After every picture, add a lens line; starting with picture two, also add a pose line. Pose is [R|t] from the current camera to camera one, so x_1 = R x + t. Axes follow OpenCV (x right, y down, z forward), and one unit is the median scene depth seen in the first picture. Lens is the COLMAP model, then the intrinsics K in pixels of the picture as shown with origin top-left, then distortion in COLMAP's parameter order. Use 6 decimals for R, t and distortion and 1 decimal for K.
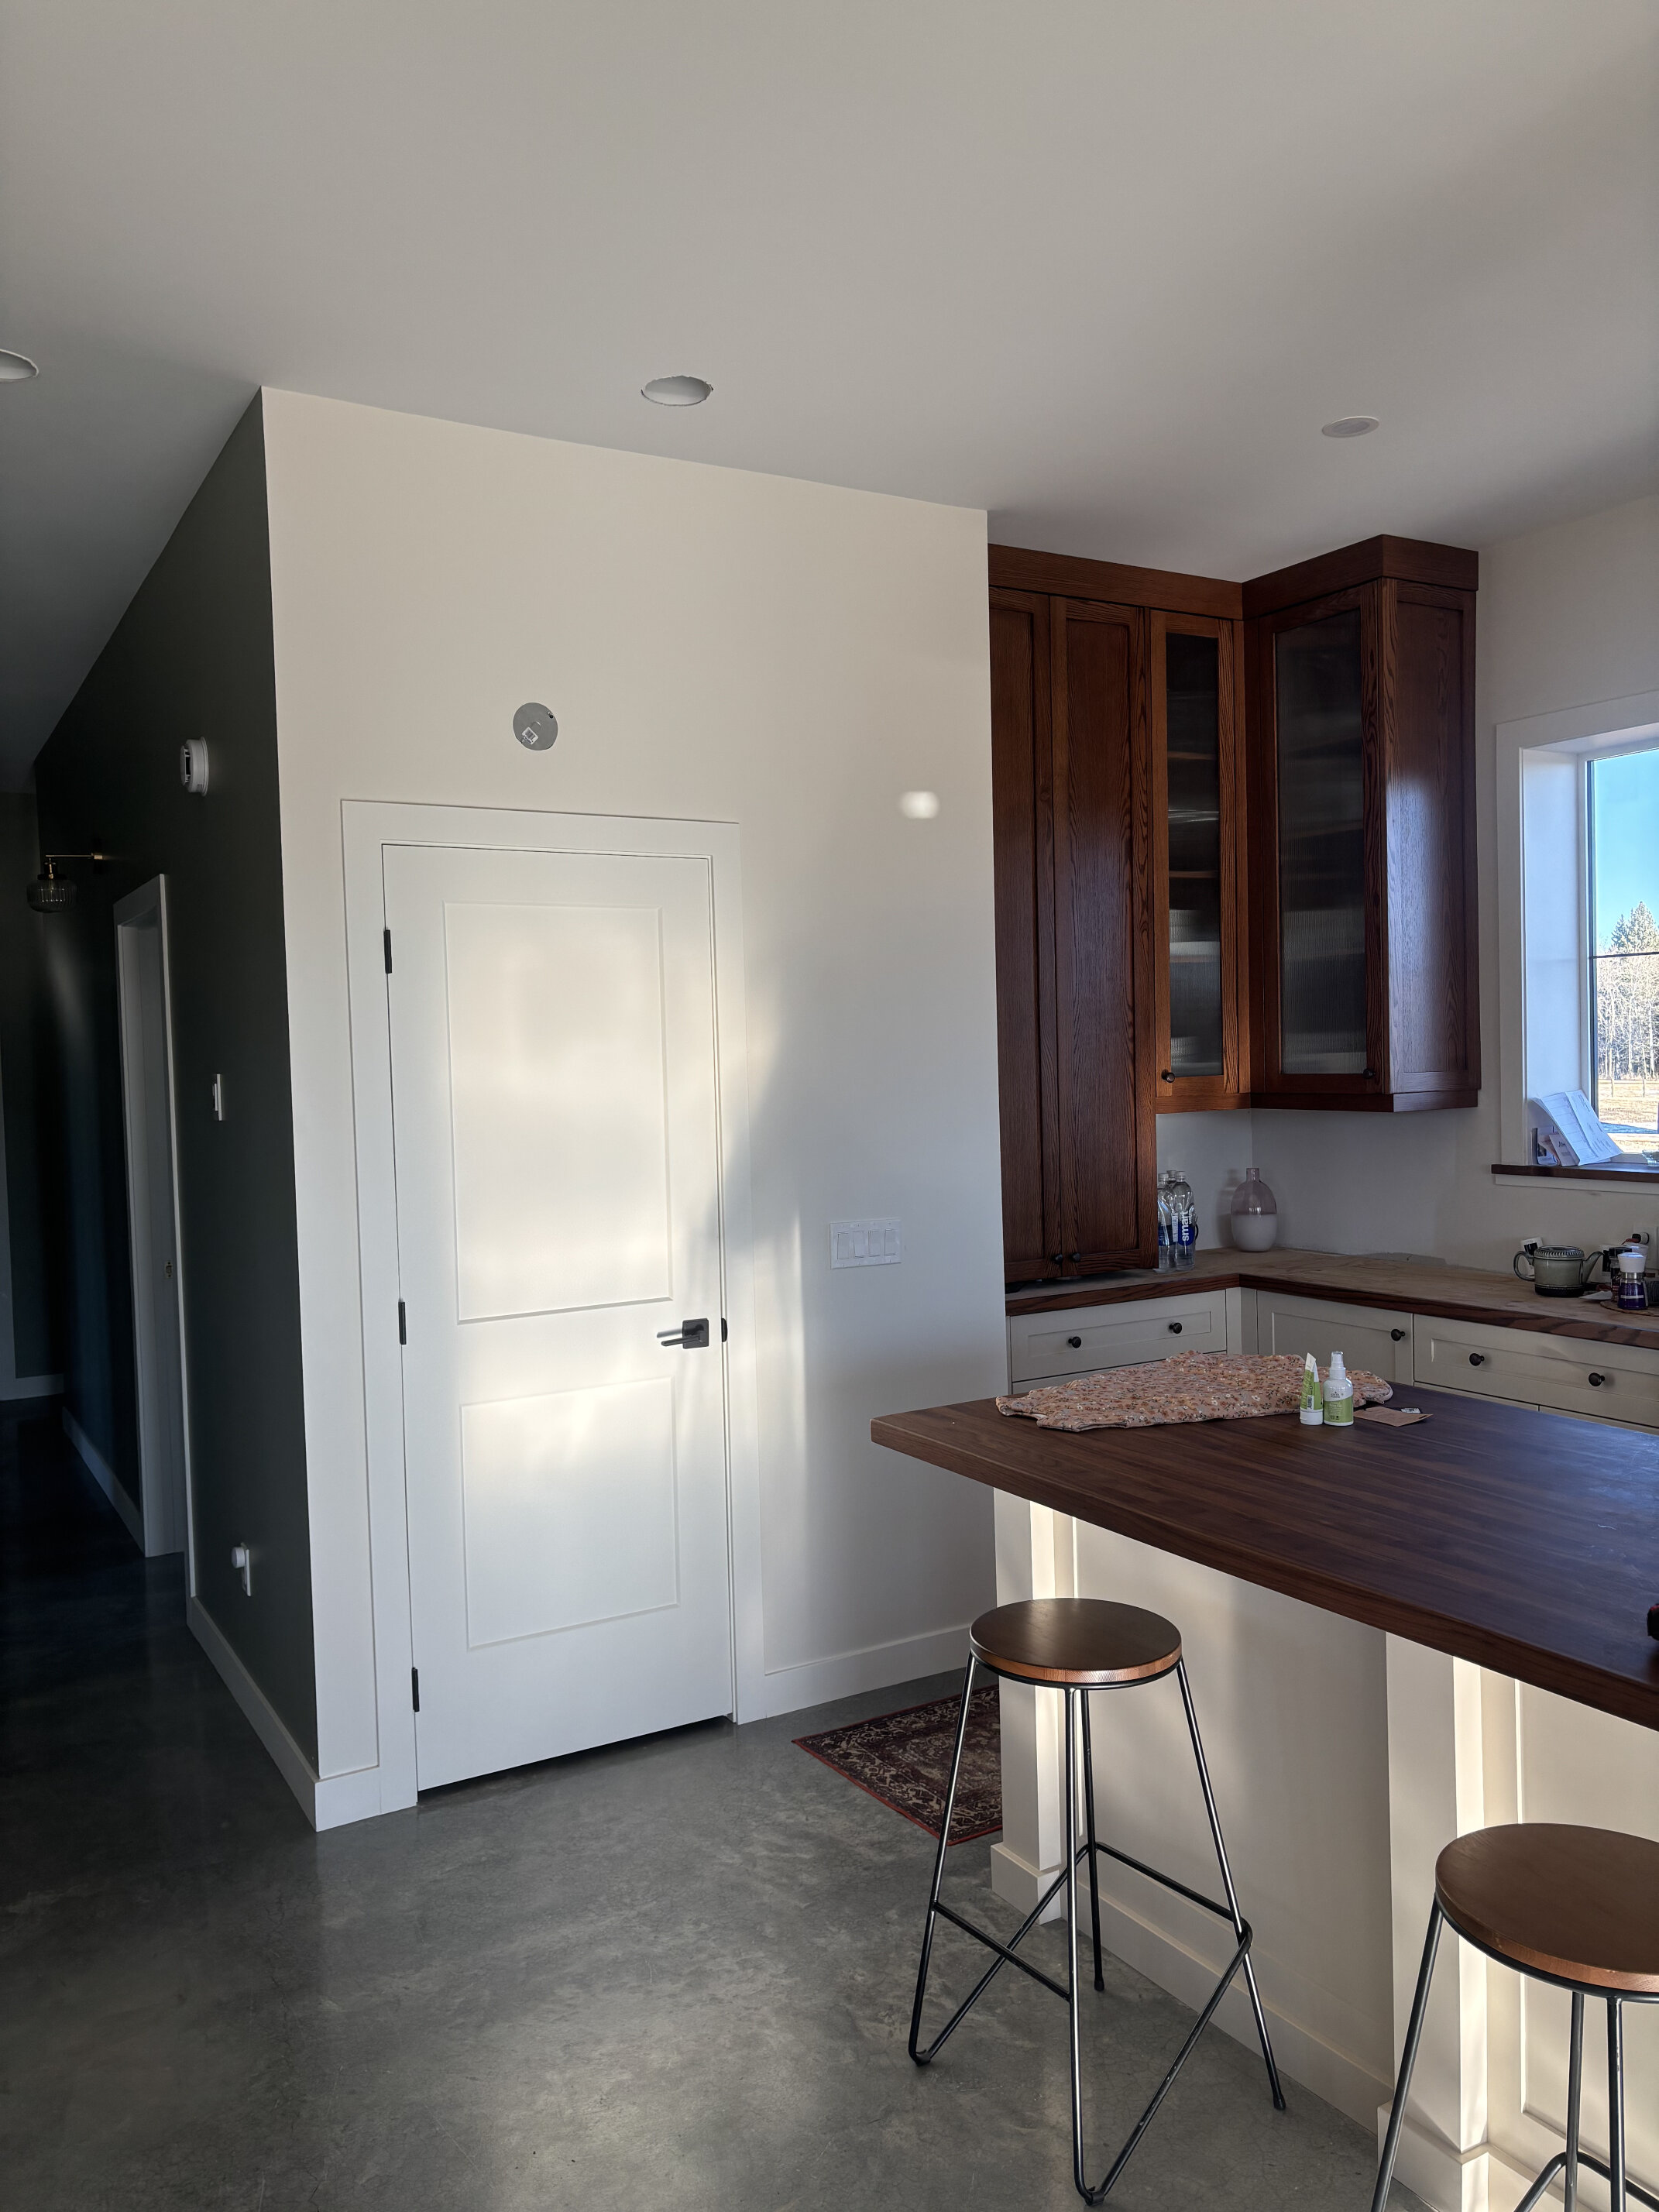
lens RADIAL K [[1658.2, 0, 817.7], [0, 1658.2, 1112.8], [0, 0, 1]] dist [0.069176, -0.145535]
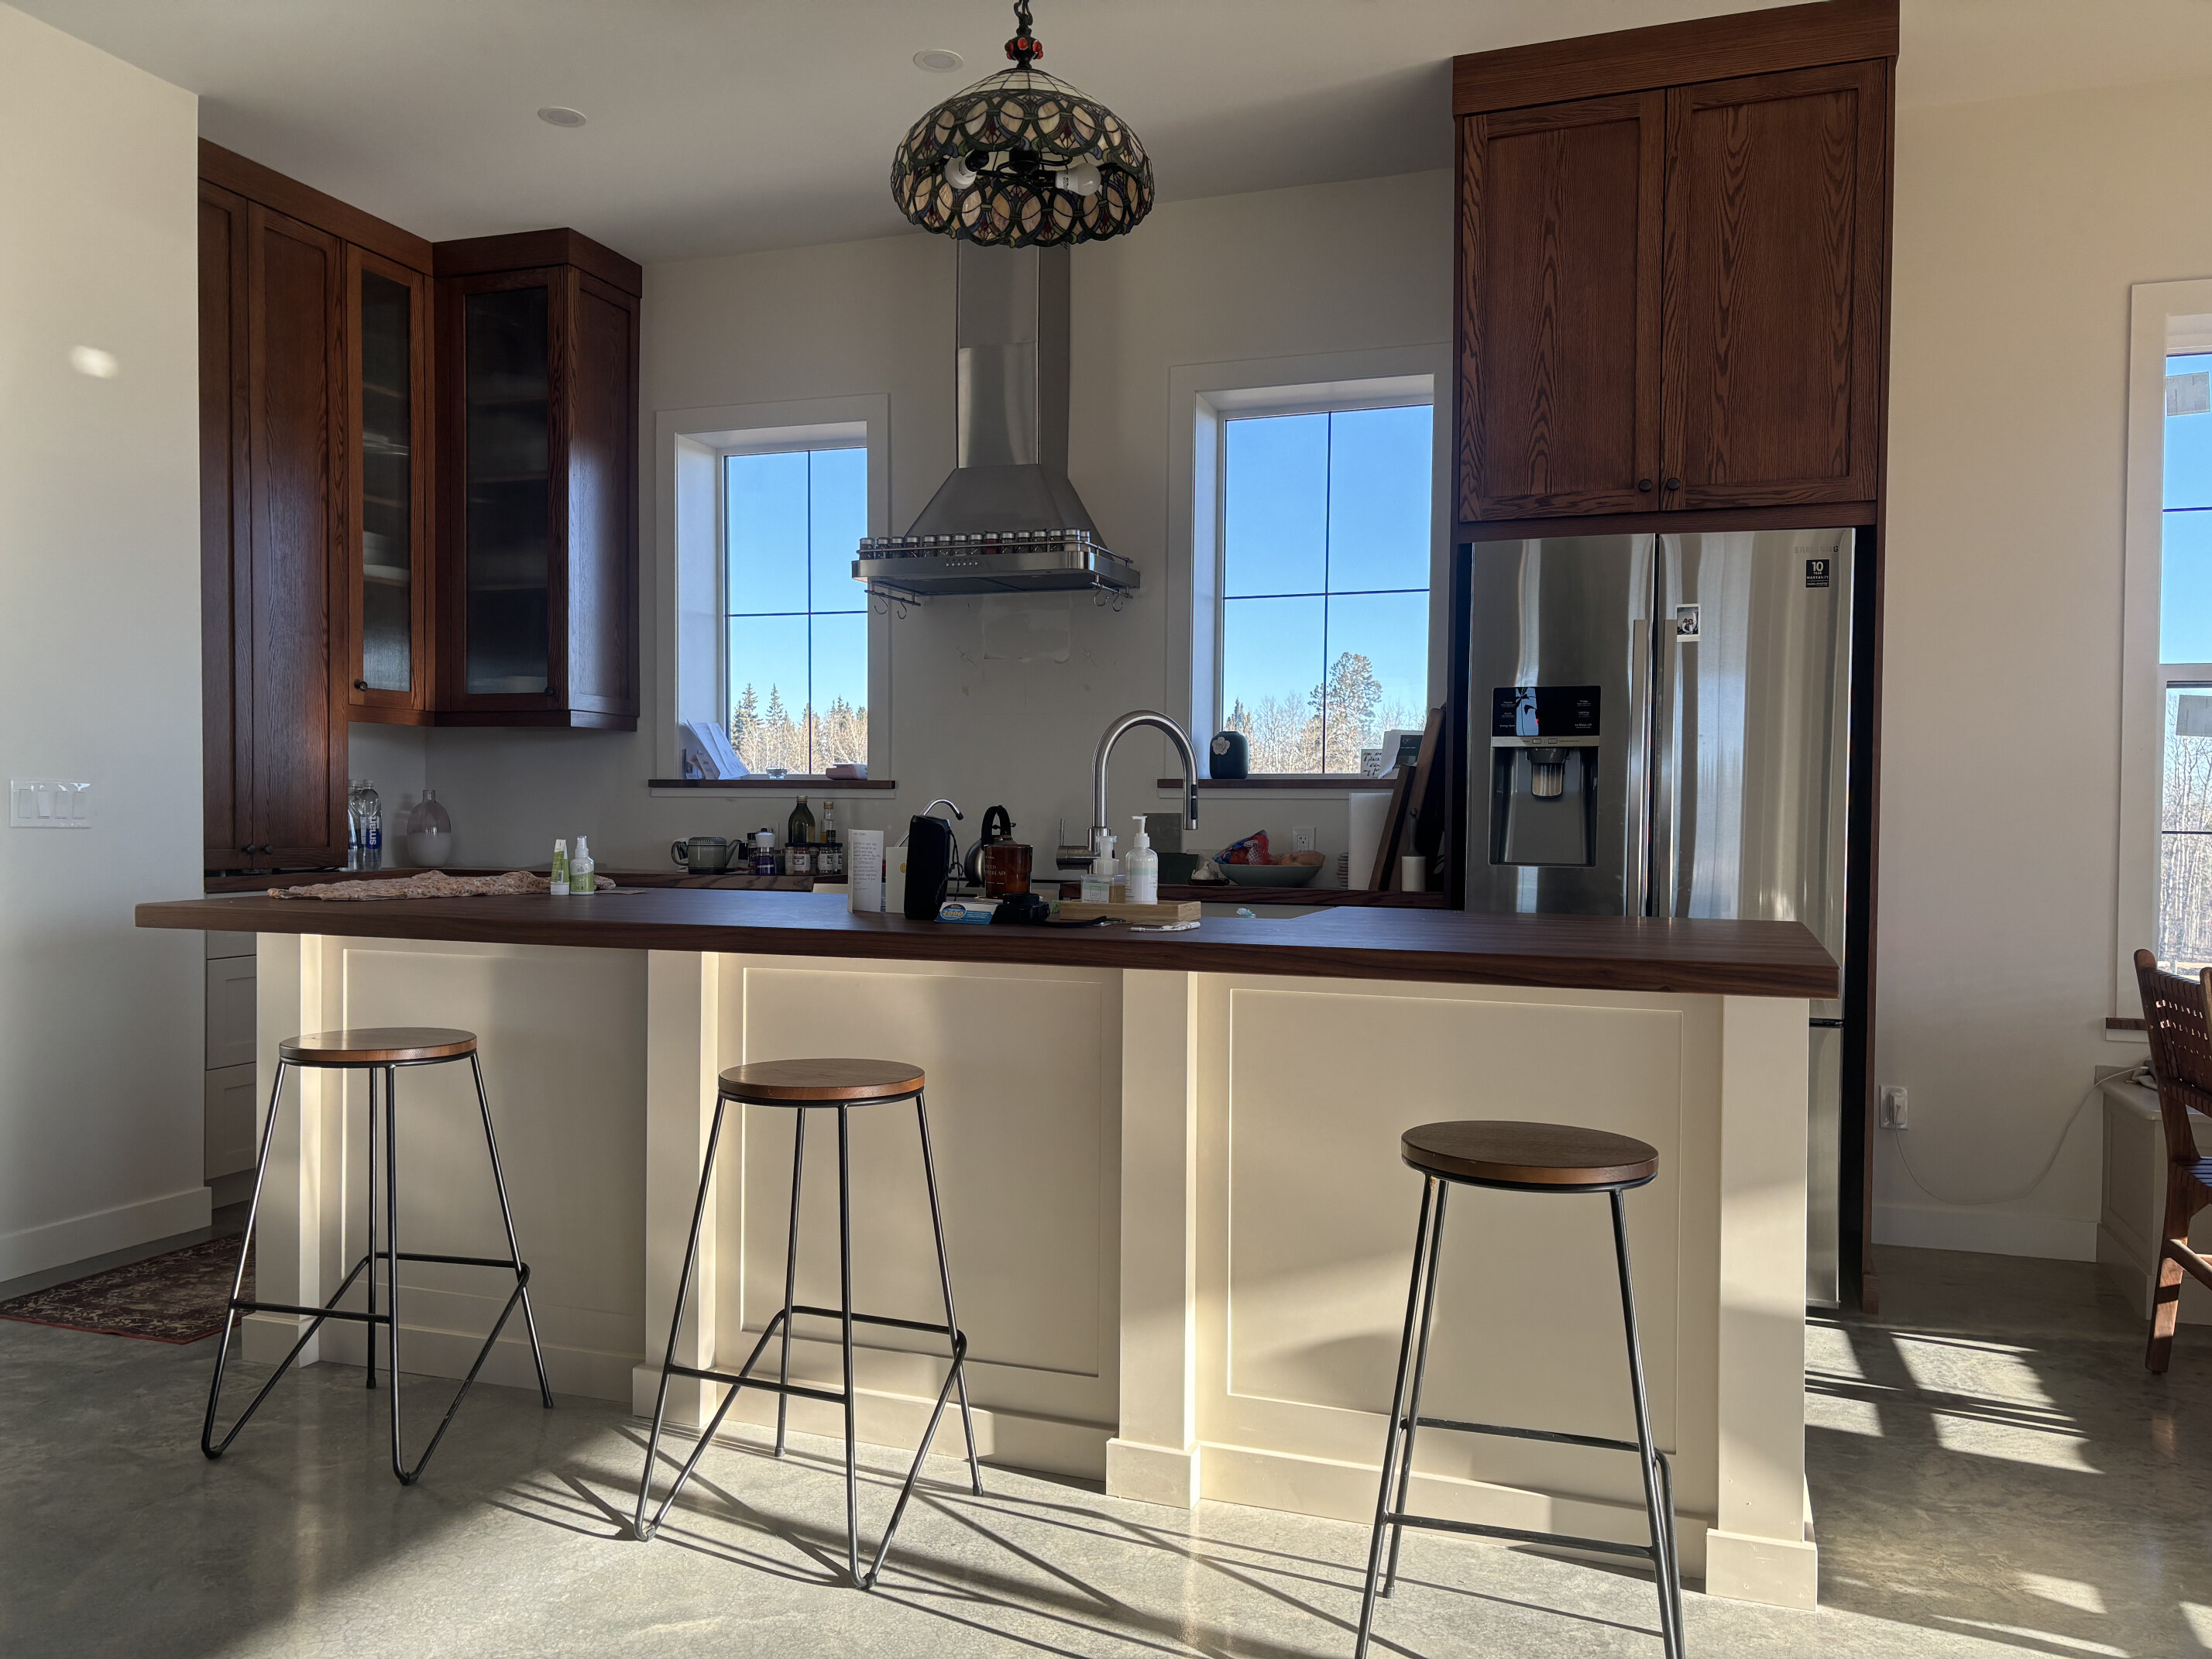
lens RADIAL K [[1653.2, 0, 1112.8], [0, 1653.2, 852.5], [0, 0, 1]] dist [0.031385, -0.027172]
pose [[0.759351, 0.019807, 0.650380, -0.113994], [-0.005309, 0.999692, -0.024247, 0.110524], [-0.650660, 0.014959, 0.759222, -0.113899]]
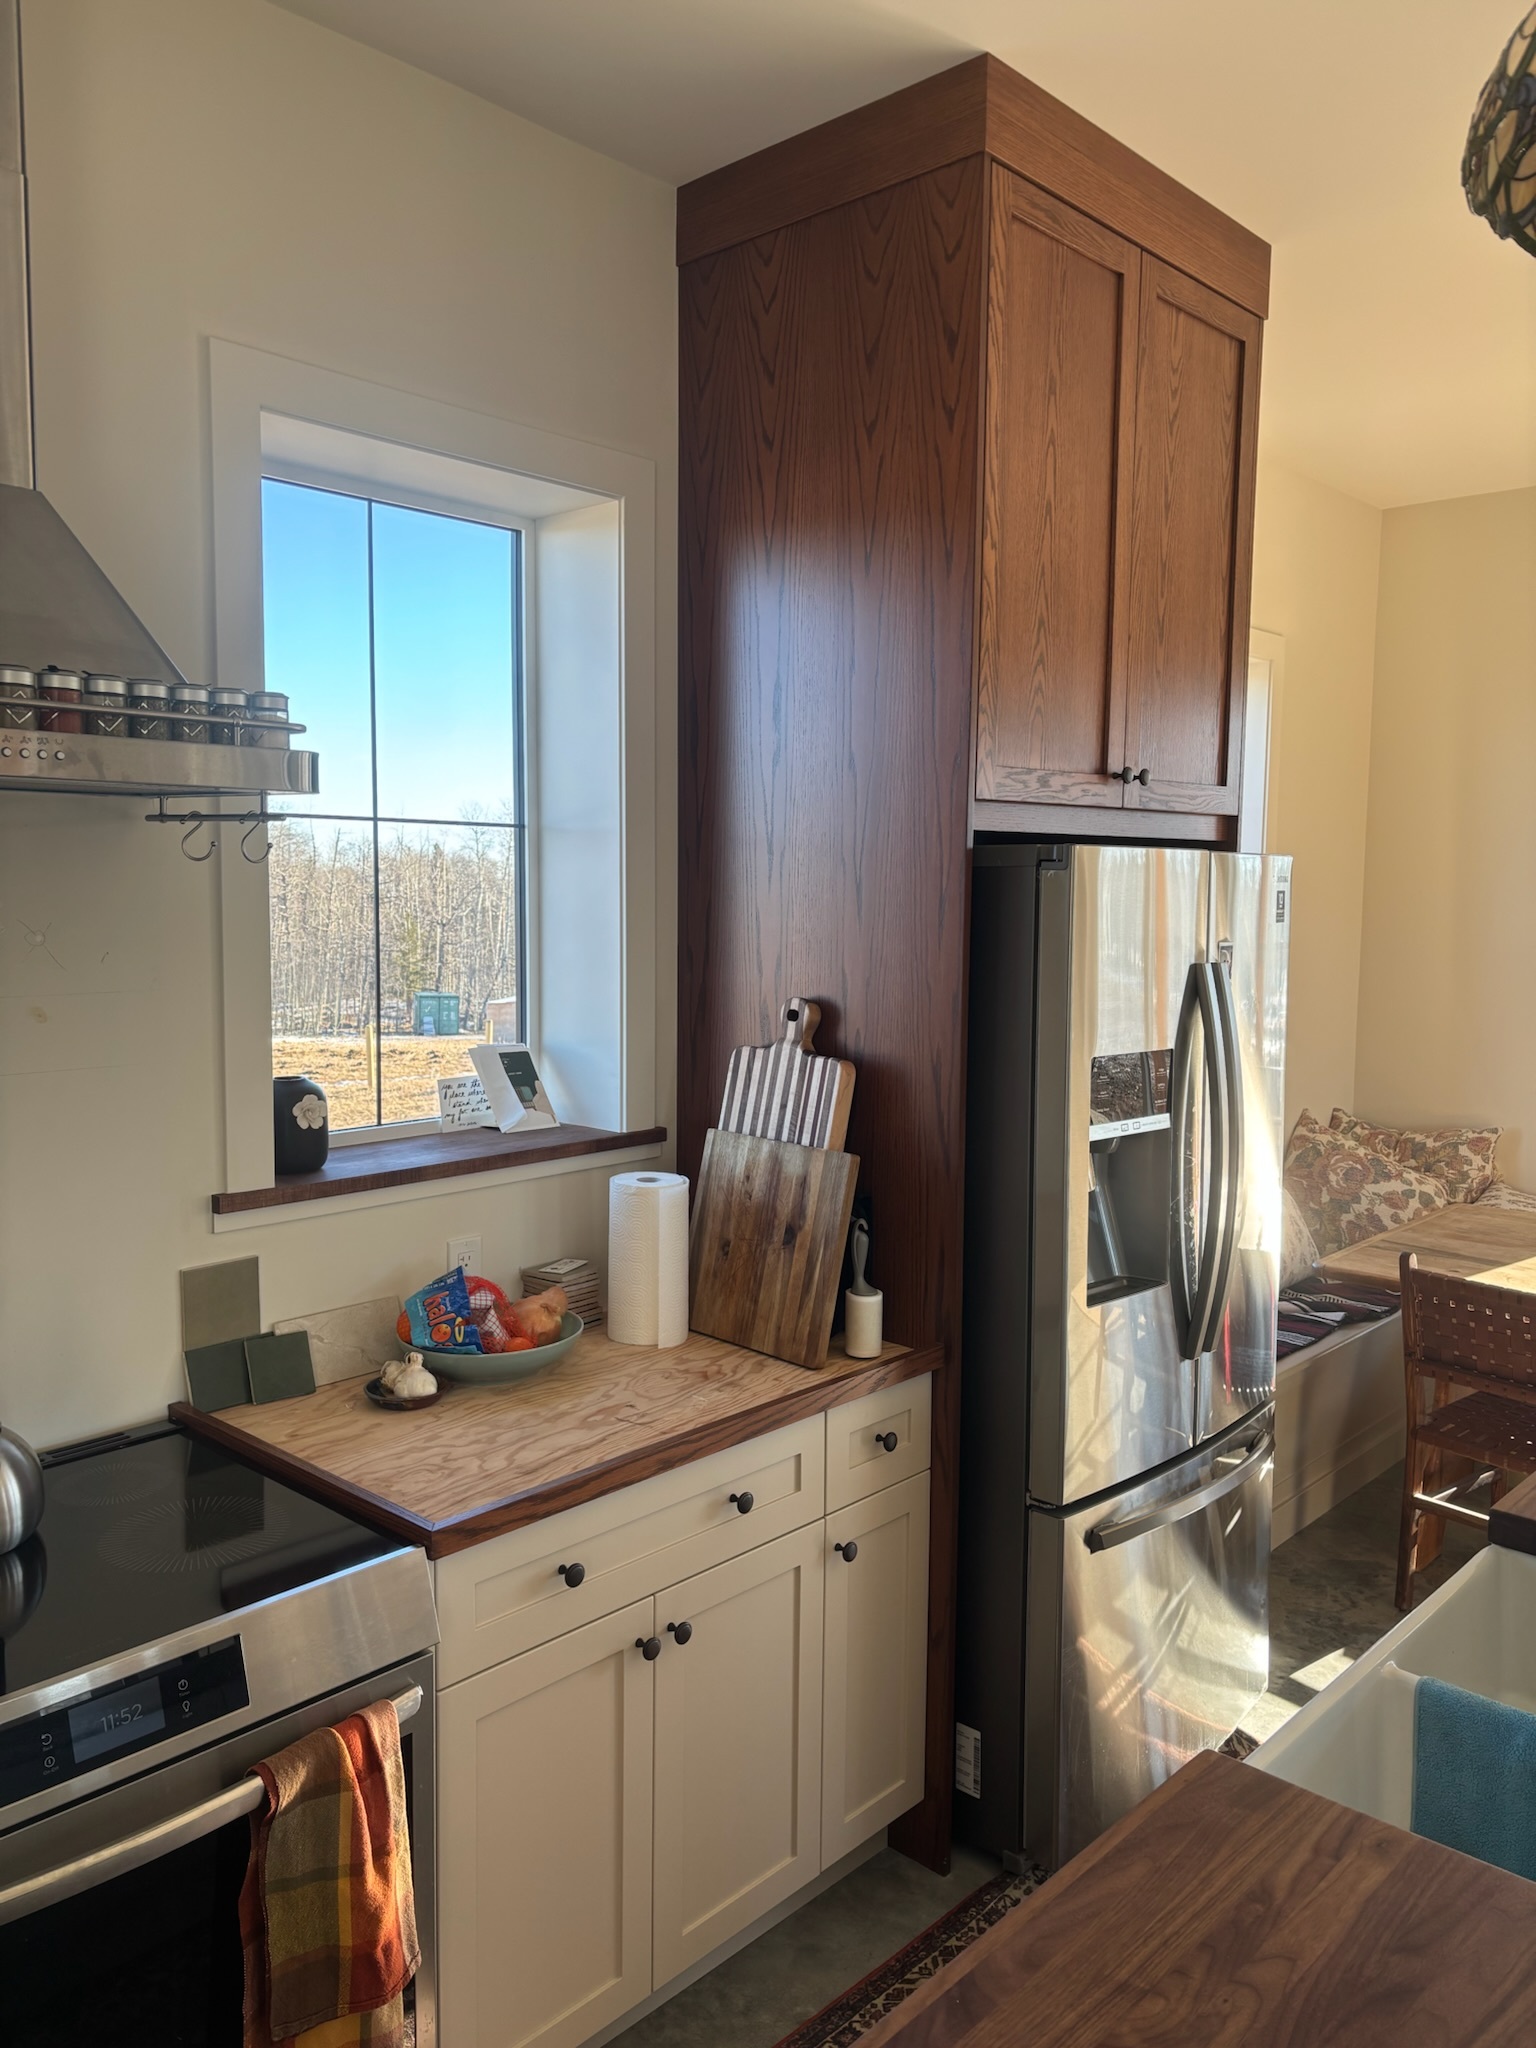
lens RADIAL K [[1535.2, 0, 757.0], [0, 1535.2, 1030.3], [0, 0, 1]] dist [0.069176, -0.145535]
pose [[-0.287969, -0.066602, 0.955321, 0.089997], [0.035356, 0.996159, 0.080106, -0.049325], [-0.956987, 0.056845, -0.284508, 0.651877]]
